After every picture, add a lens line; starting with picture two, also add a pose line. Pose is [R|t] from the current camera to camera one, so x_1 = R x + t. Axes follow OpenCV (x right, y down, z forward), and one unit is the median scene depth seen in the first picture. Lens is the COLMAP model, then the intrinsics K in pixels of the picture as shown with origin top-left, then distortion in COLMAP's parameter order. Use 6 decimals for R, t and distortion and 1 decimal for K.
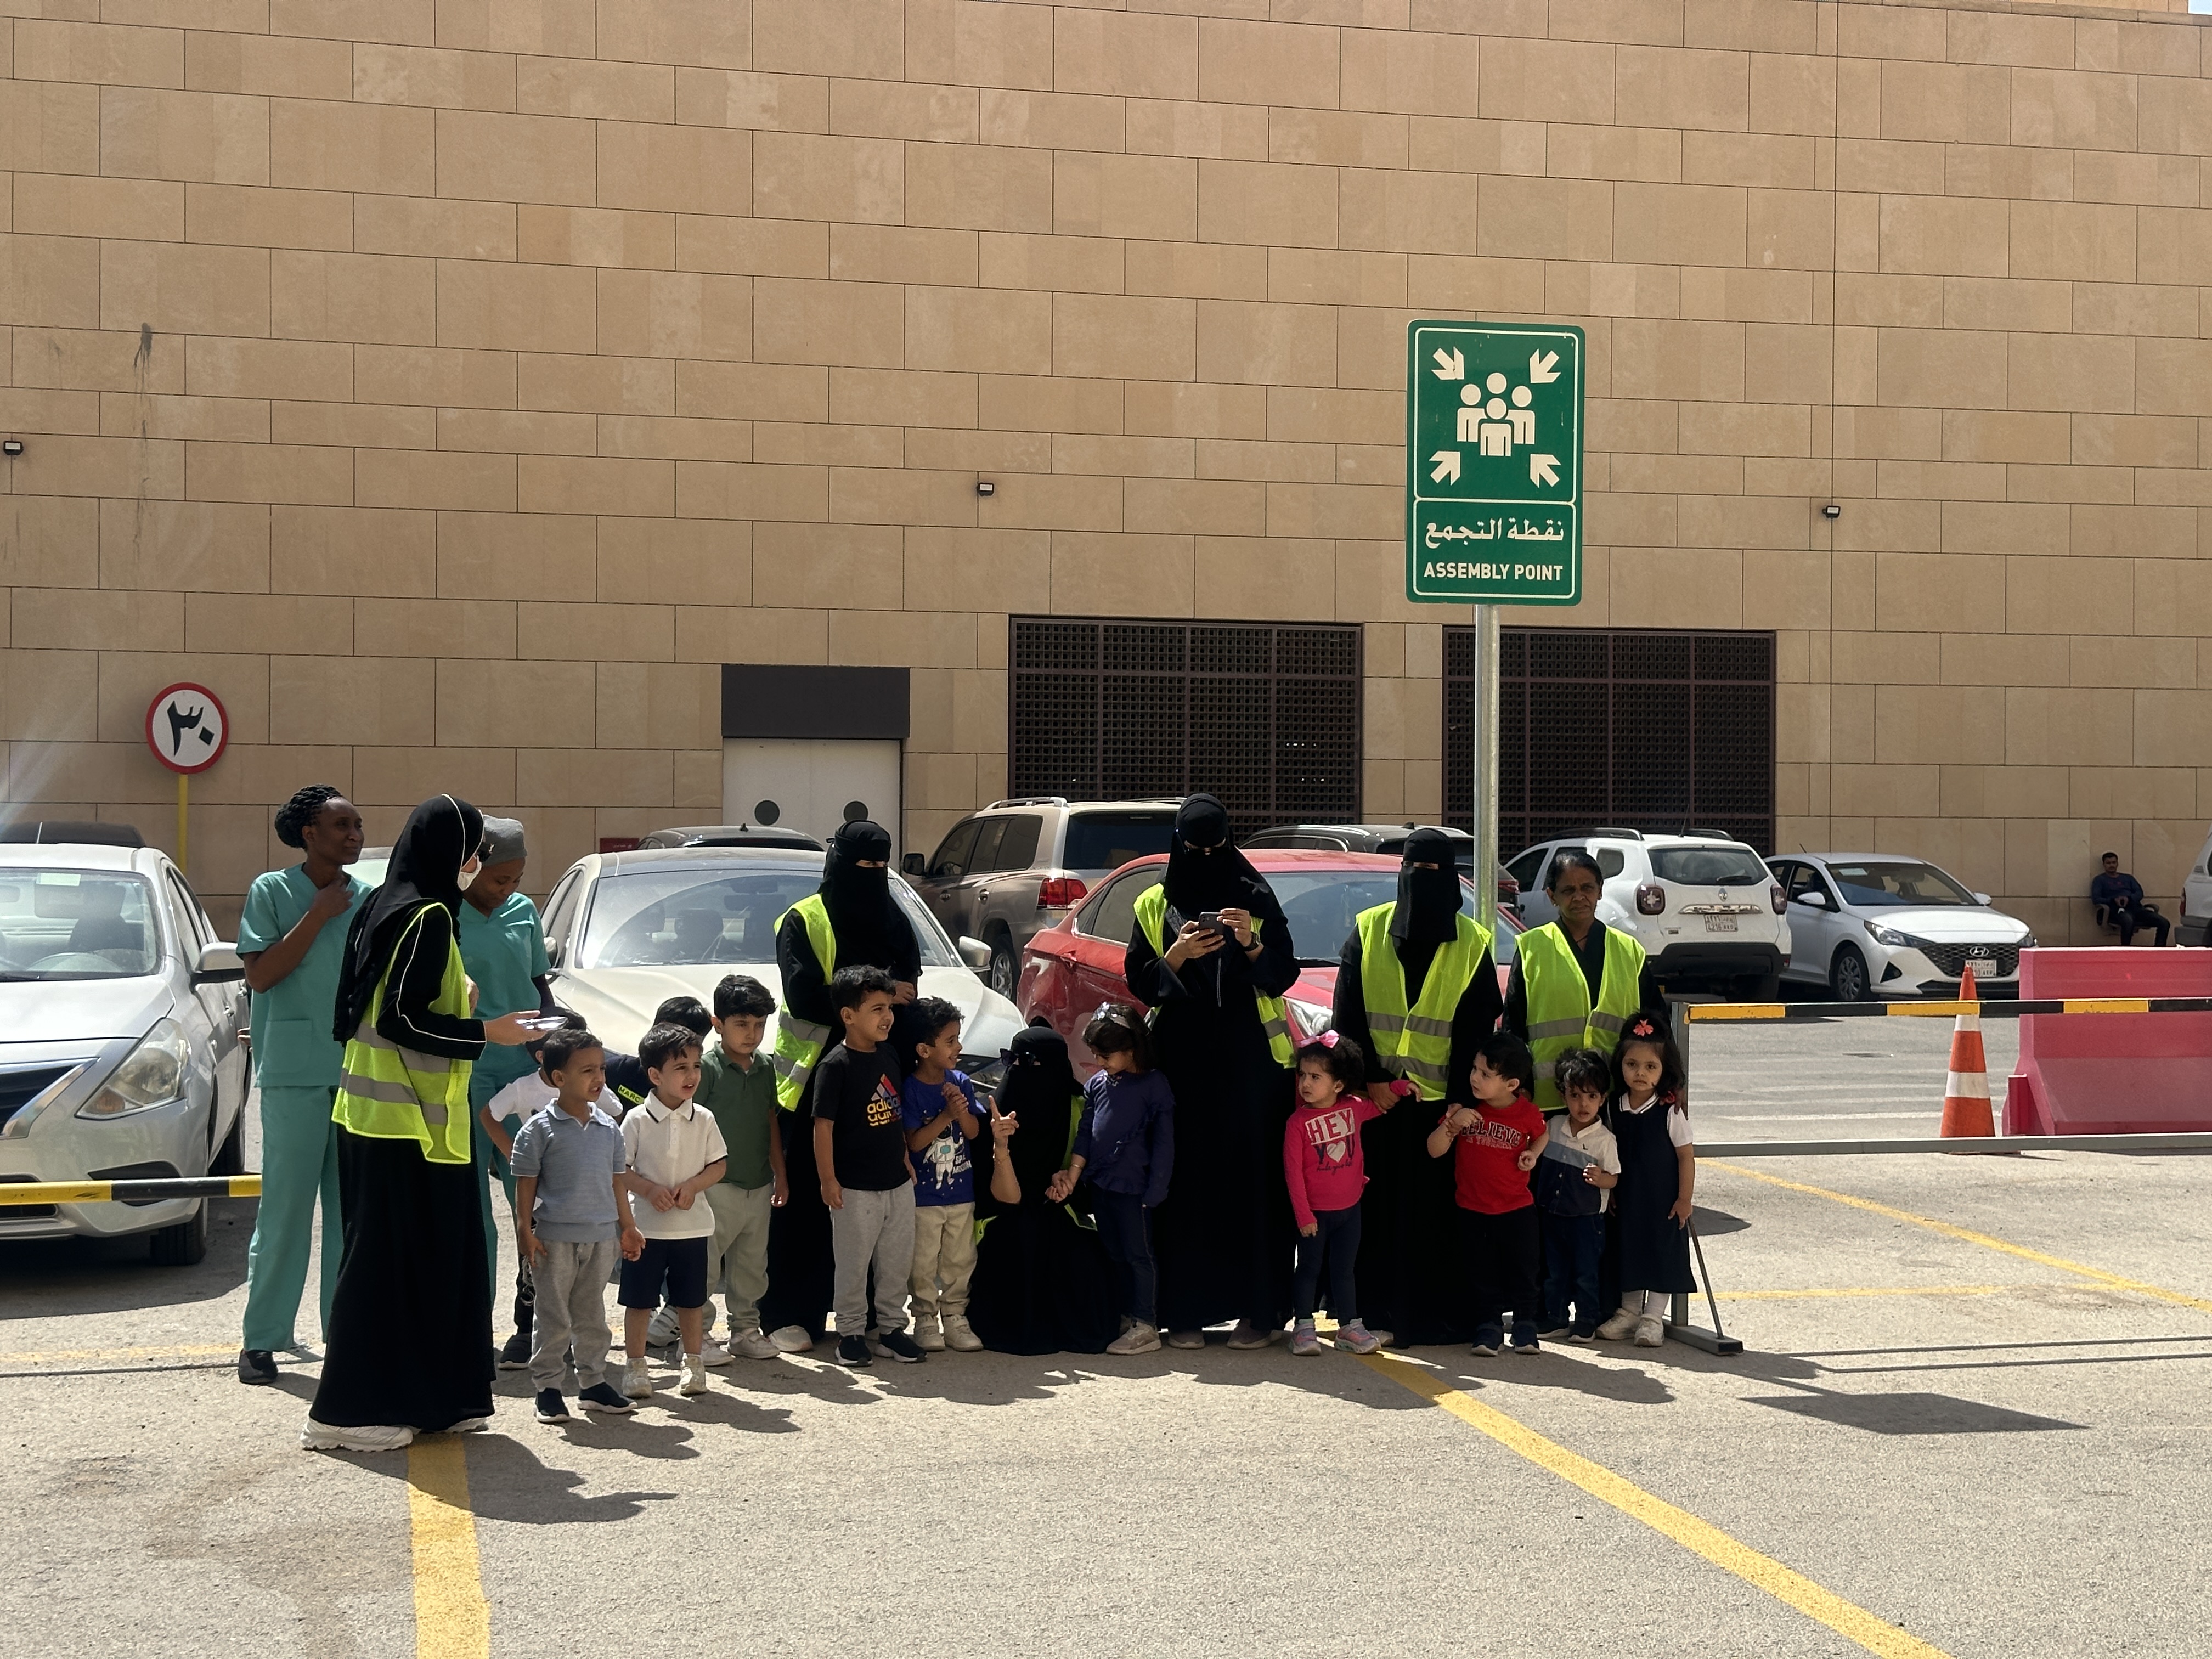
lens RADIAL K [[3014.5, 0, 1112.6], [0, 3014.5, 815.6], [0, 0, 1]] dist [0.109345, 0.000000]
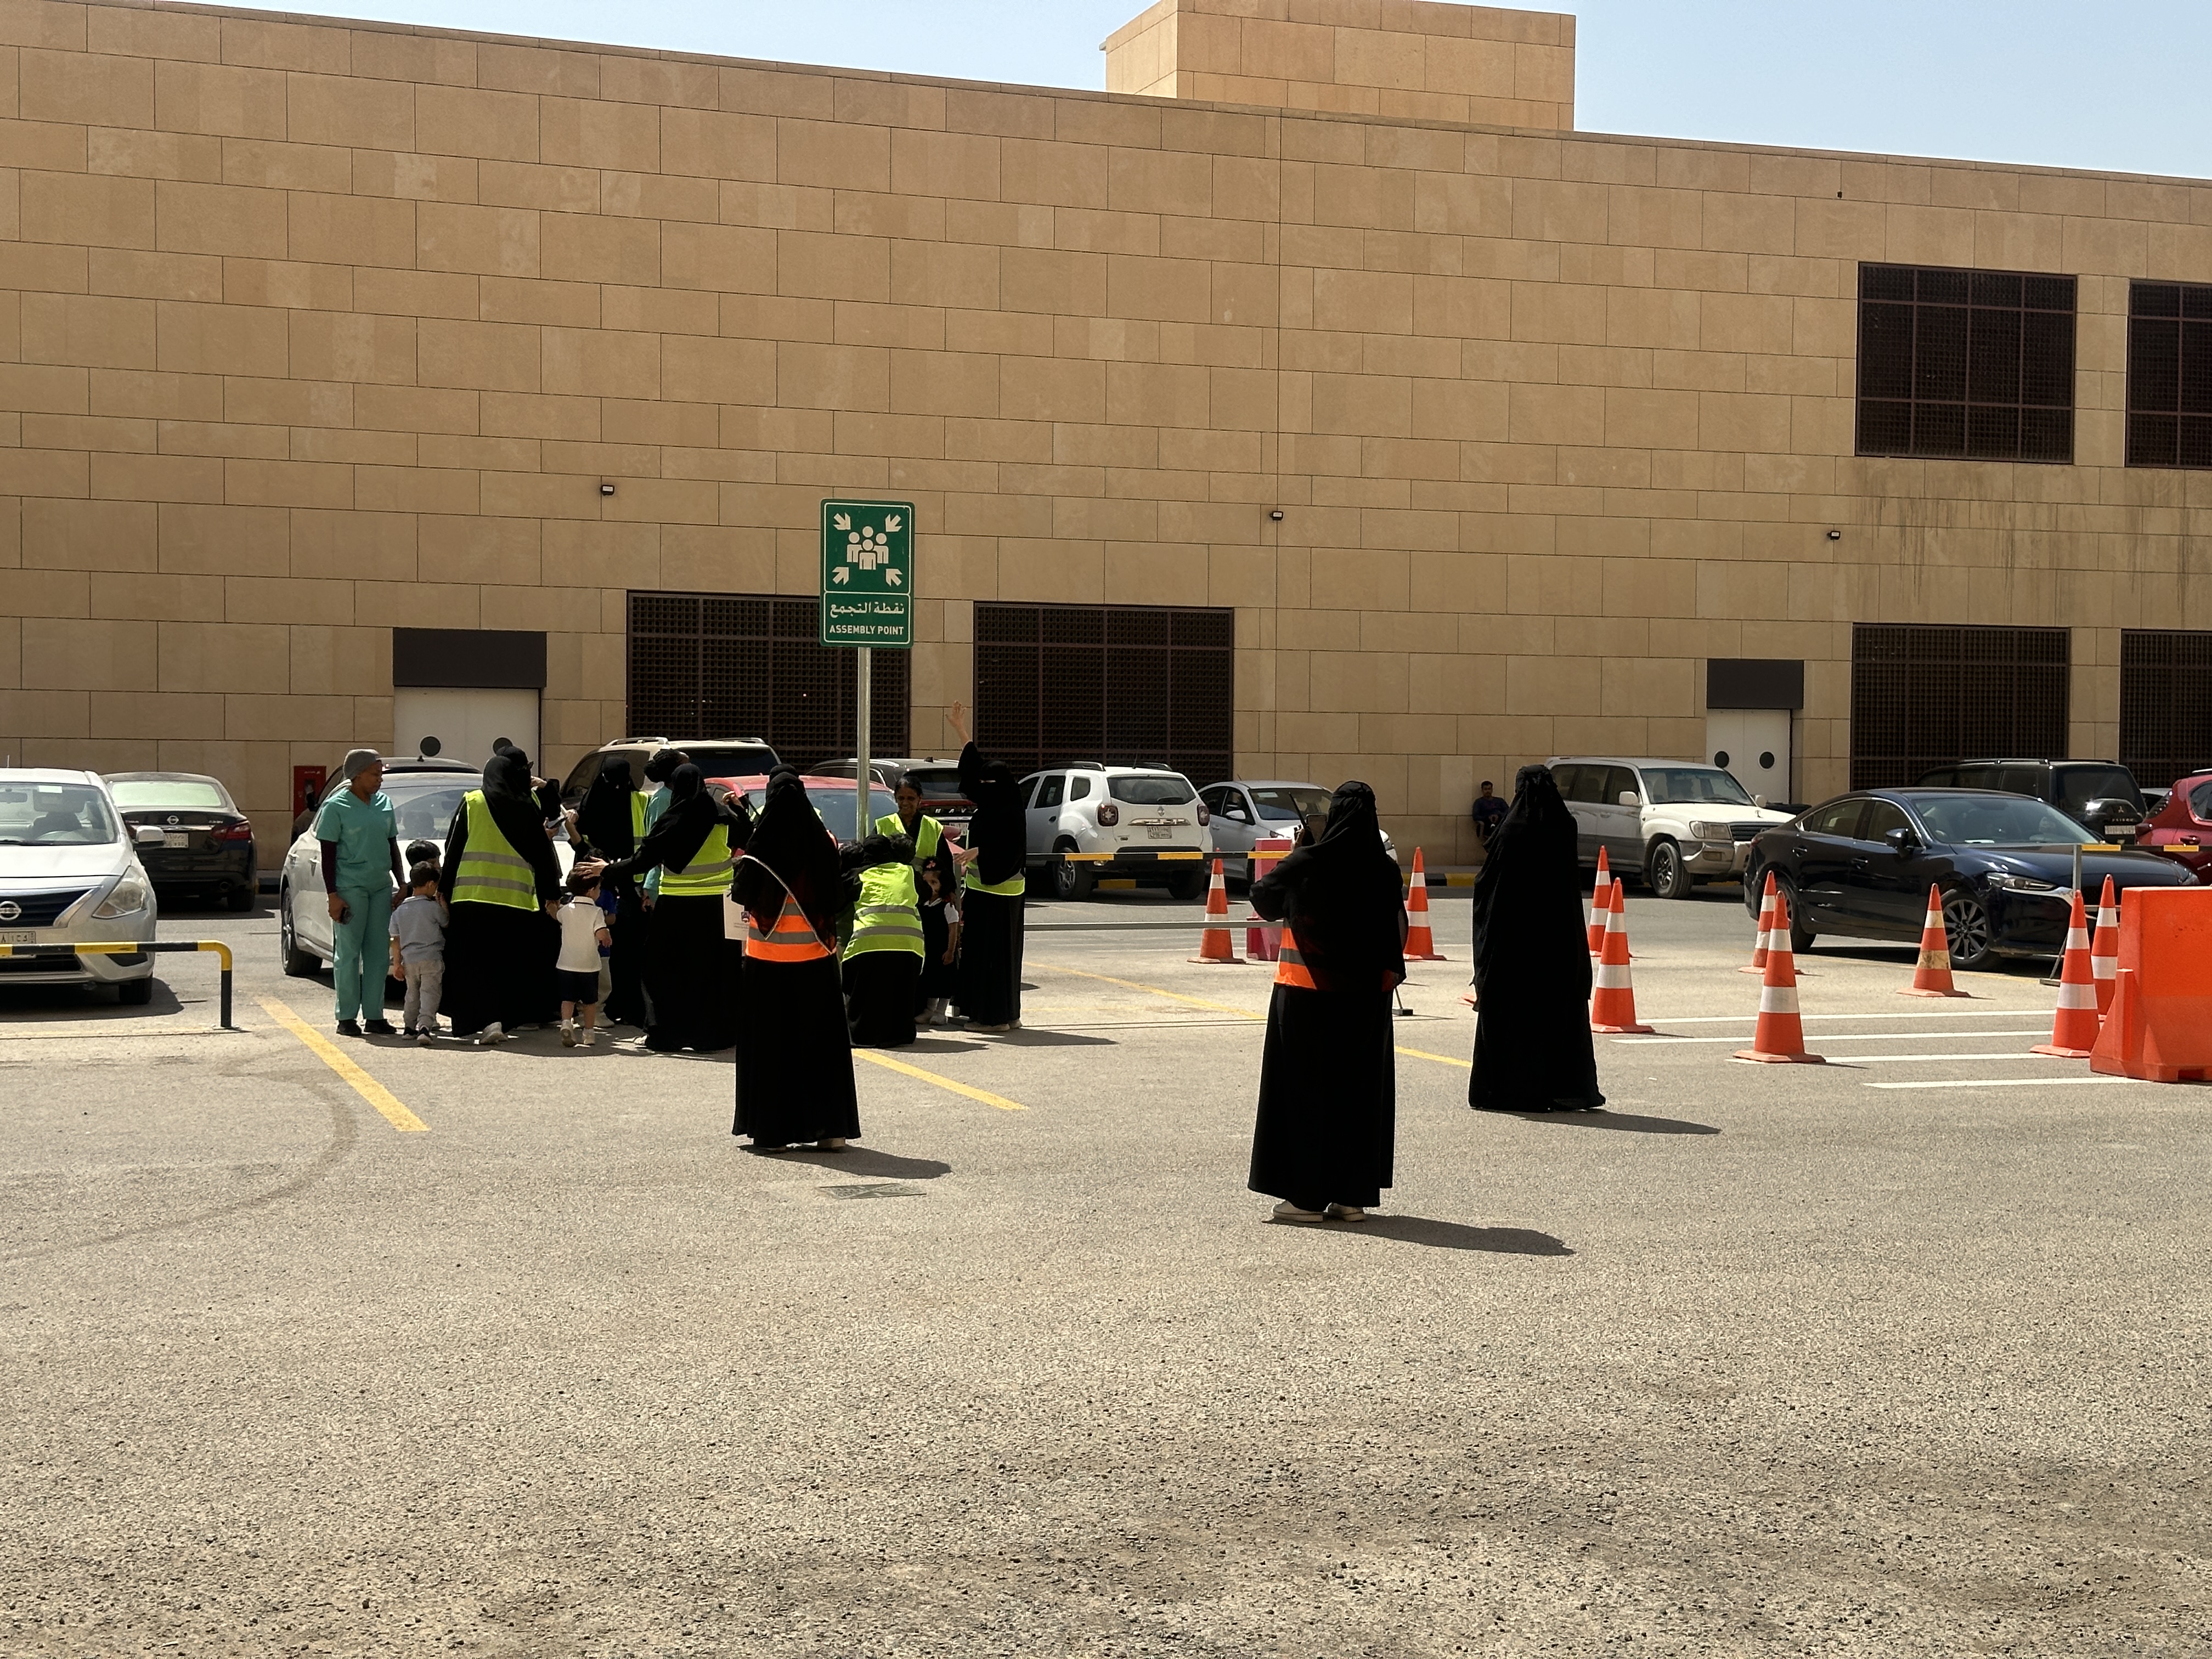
lens RADIAL K [[3014.5, 0, 1114.5], [0, 3014.5, 841.7], [0, 0, 1]] dist [0.109345, 0.000000]
pose [[0.992695, 0.000133, 0.120653, 0.015597], [-0.003949, 0.999499, 0.031393, -0.002121], [-0.120588, -0.031640, 0.992198, -0.284213]]
